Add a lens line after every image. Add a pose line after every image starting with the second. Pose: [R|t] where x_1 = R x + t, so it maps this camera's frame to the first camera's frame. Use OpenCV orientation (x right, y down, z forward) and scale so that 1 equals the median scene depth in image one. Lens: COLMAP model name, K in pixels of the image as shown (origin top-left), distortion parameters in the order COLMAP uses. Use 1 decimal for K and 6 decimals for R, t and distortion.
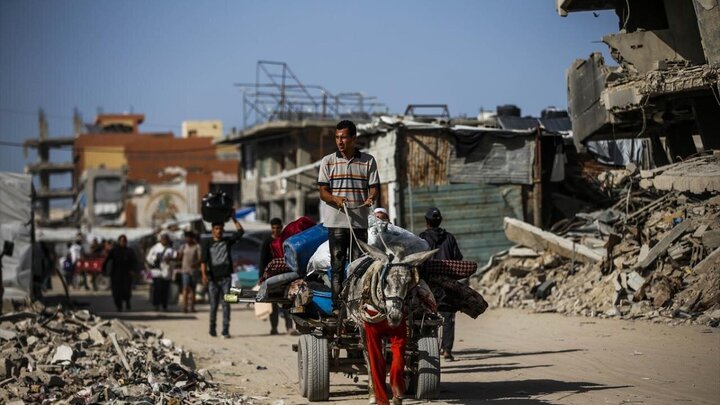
lens RADIAL K [[2468.3, 0, 360.0], [0, 2468.3, 202.5], [0, 0, 1]] dist [-0.567985, 16.147814]
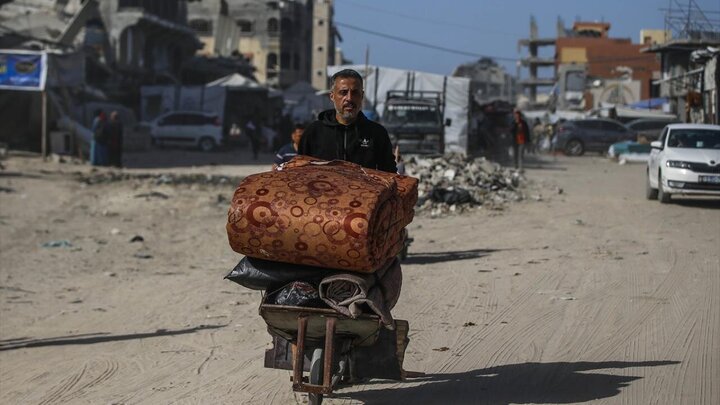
lens RADIAL K [[2468.3, 0, 360.0], [0, 2468.3, 202.5], [0, 0, 1]] dist [-0.567985, 16.147814]
pose [[0.974273, 0.046691, -0.220479, 0.091799], [-0.035739, 0.997933, 0.053407, -0.007858], [0.222517, -0.044153, 0.973928, -0.361549]]
